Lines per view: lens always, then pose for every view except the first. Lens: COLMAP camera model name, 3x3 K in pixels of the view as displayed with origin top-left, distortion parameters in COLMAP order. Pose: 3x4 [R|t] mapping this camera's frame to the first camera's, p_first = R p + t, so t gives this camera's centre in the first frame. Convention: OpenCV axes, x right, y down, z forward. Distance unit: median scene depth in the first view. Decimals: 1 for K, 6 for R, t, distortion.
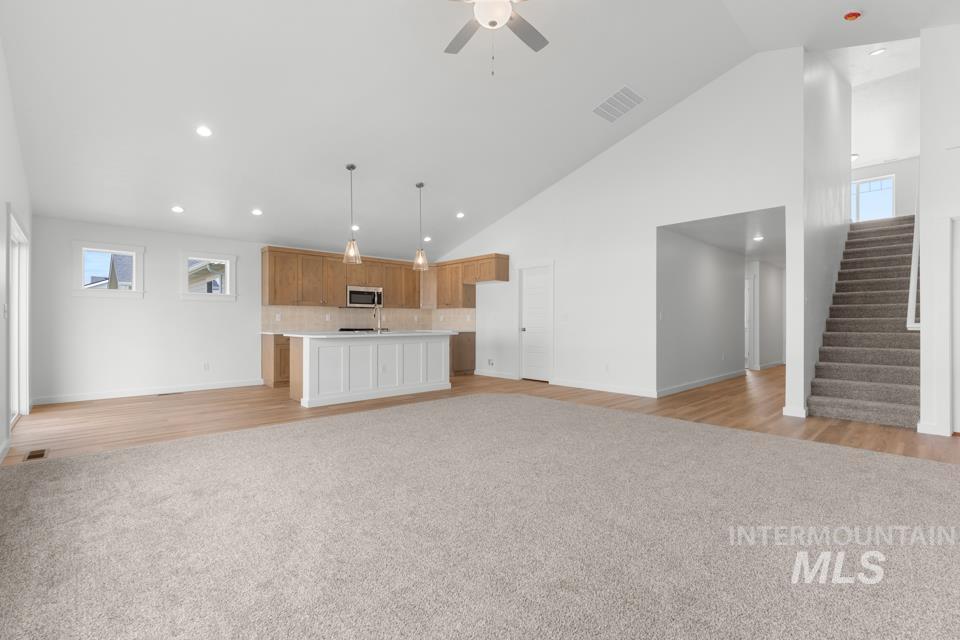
lens RADIAL K [[427.2, 0, 486.7], [0, 427.2, 321.2], [0, 0, 1]] dist [-0.009919, -0.001068]
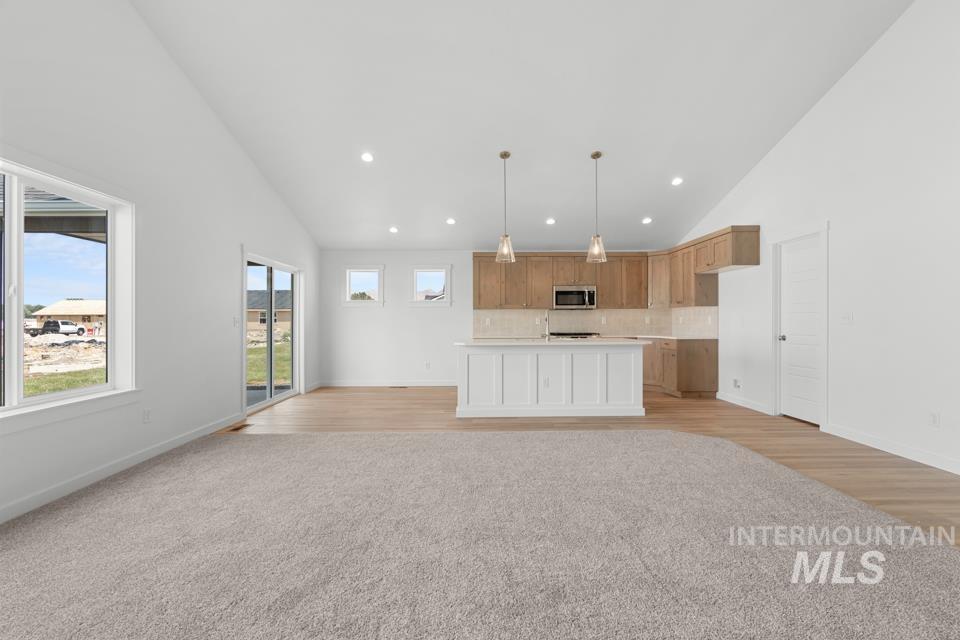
lens RADIAL K [[427.2, 0, 486.6], [0, 427.2, 324.0], [0, 0, 1]] dist [-0.009919, -0.001068]
pose [[0.739129, -0.000580, -0.673564, 0.186710], [0.006501, 0.999959, 0.006274, -0.008131], [0.673533, -0.009016, 0.739103, 0.228369]]
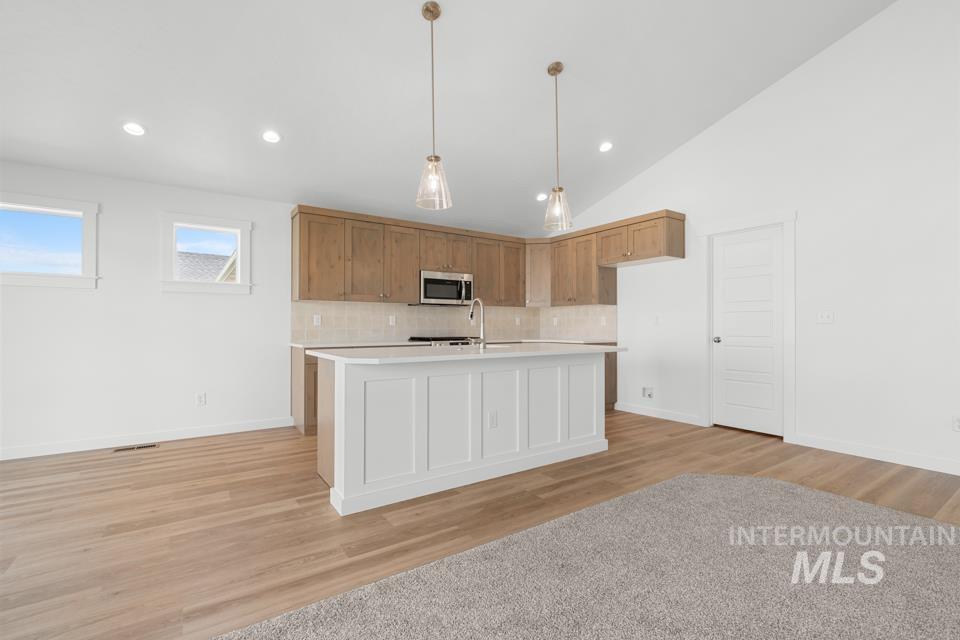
lens RADIAL K [[427.2, 0, 486.8], [0, 427.2, 322.4], [0, 0, 1]] dist [-0.009919, -0.001068]
pose [[0.988562, -0.002126, -0.150800, -0.133299], [0.001010, 0.999972, -0.007474, -0.000154], [0.150811, 0.007236, 0.988536, 0.384269]]
